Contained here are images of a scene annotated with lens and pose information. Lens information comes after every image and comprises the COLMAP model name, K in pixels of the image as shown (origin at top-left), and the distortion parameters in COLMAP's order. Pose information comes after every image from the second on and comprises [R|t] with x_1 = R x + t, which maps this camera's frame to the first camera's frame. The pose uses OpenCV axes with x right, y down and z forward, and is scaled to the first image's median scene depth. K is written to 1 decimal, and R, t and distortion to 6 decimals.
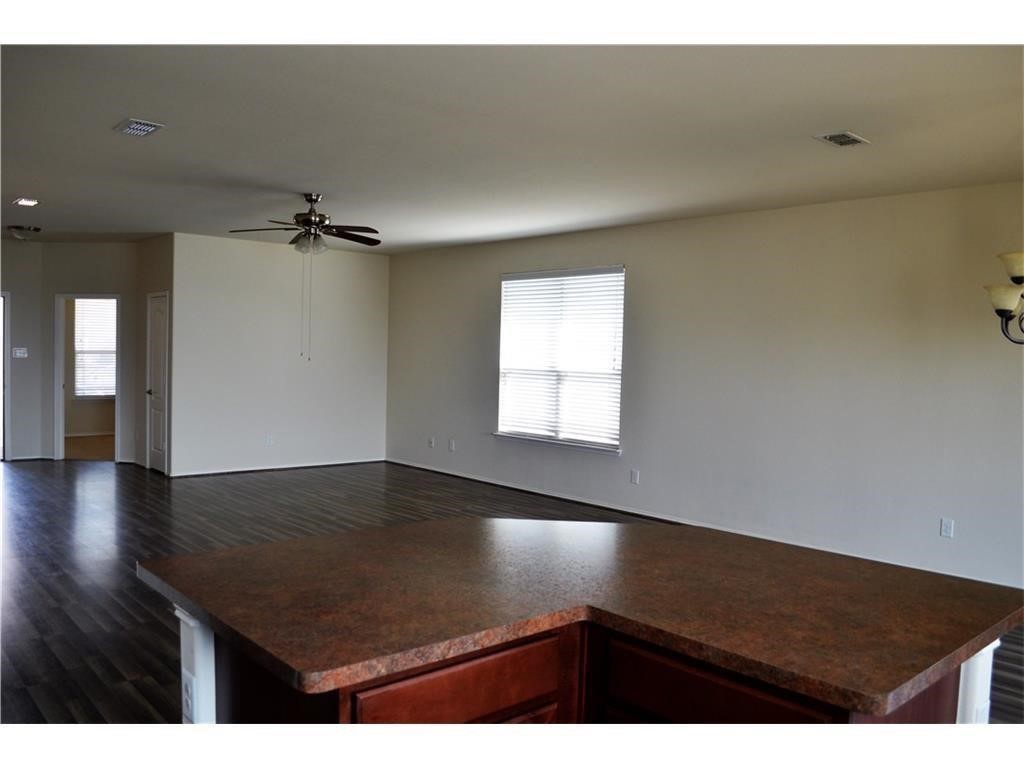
lens RADIAL K [[898.6, 0, 512.0], [0, 898.6, 384.0], [0, 0, 1]] dist [0.149832, 0.001180]
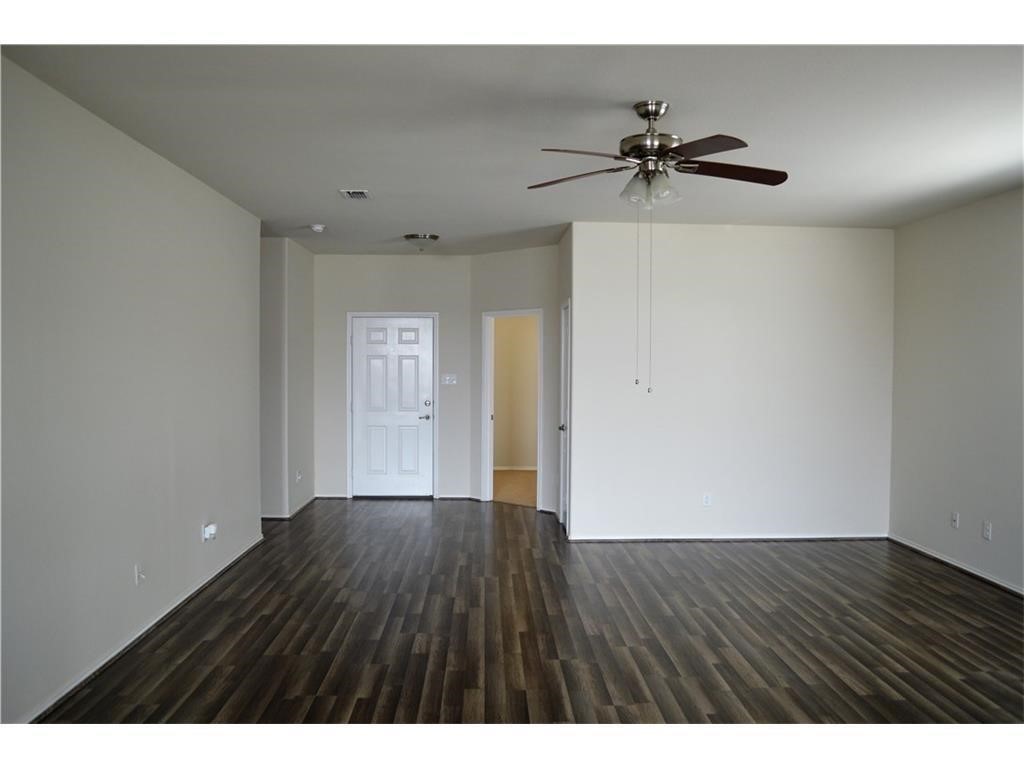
lens RADIAL K [[878.7, 0, 478.4], [0, 878.7, 386.4], [0, 0, 1]] dist [-0.087841, -0.000089]
pose [[0.777061, 0.004633, -0.629408, 0.032958], [-0.019866, 0.999655, -0.017169, -0.014812], [0.629111, 0.025846, 0.776885, 0.406956]]
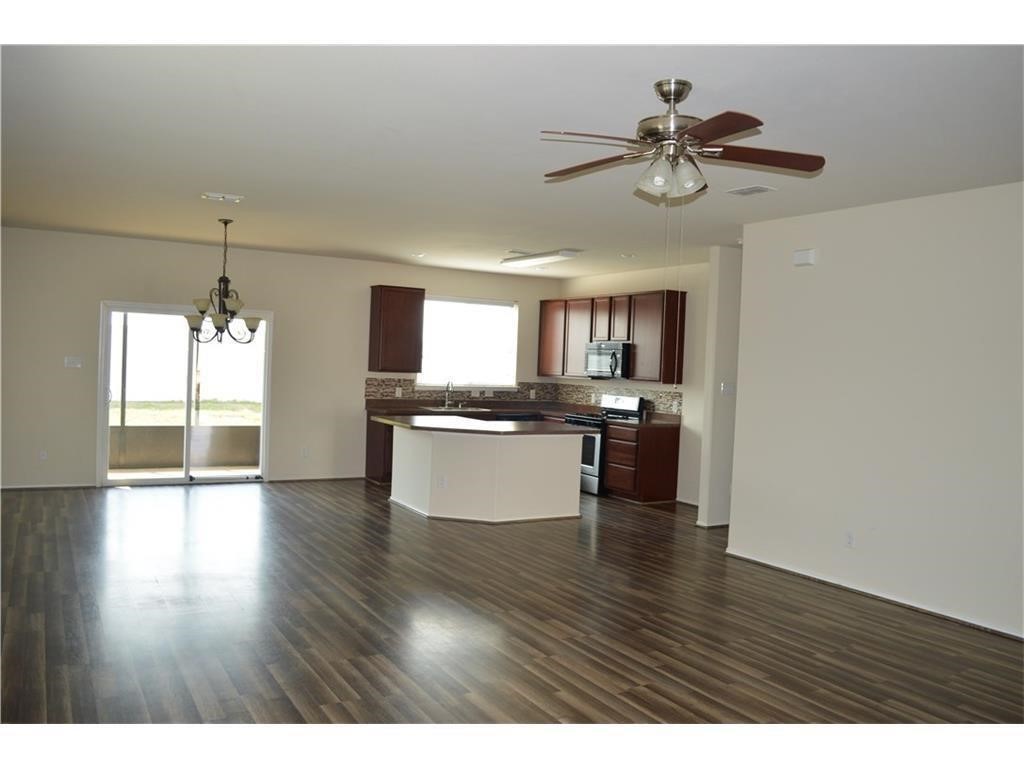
lens RADIAL K [[898.6, 0, 512.0], [0, 898.6, 384.0], [0, 0, 1]] dist [0.149832, 0.001180]
pose [[-0.980336, -0.057098, 0.188895, -0.188915], [-0.046637, 0.997146, 0.059372, -0.048521], [-0.191746, 0.049395, -0.980201, 1.228751]]
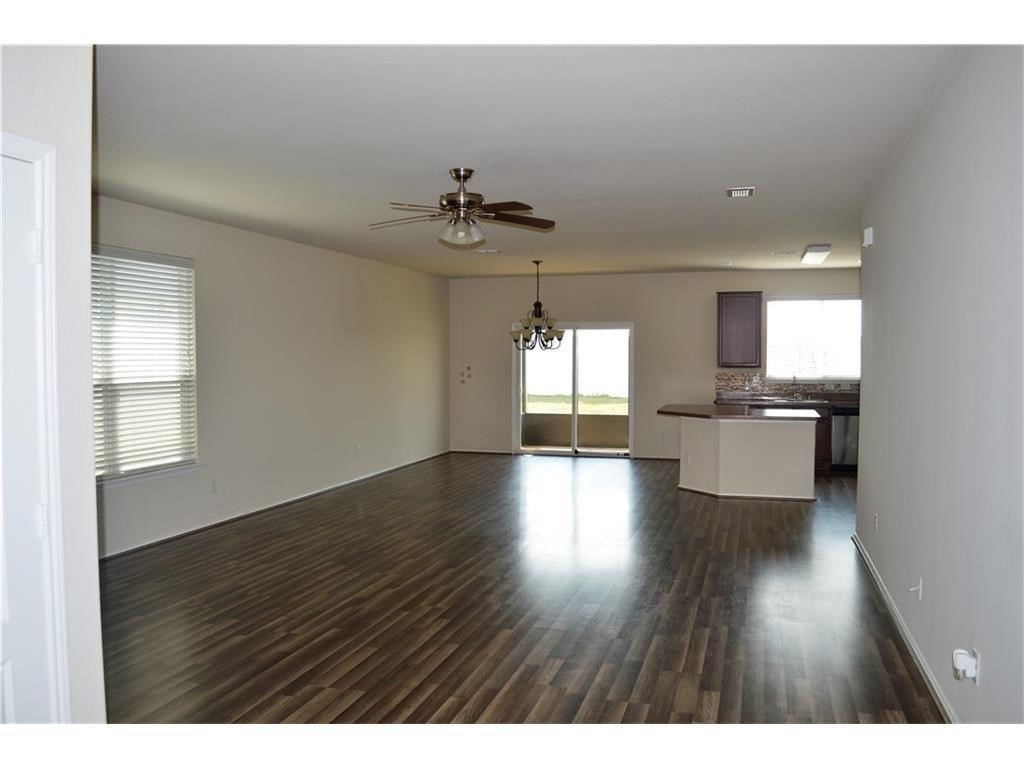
lens RADIAL K [[898.6, 0, 512.0], [0, 898.6, 384.0], [0, 0, 1]] dist [0.149832, 0.001180]
pose [[-0.583888, -0.042024, 0.810746, -0.711097], [0.020302, 0.997591, 0.066330, -0.057887], [-0.811580, 0.055189, -0.581629, 1.141478]]
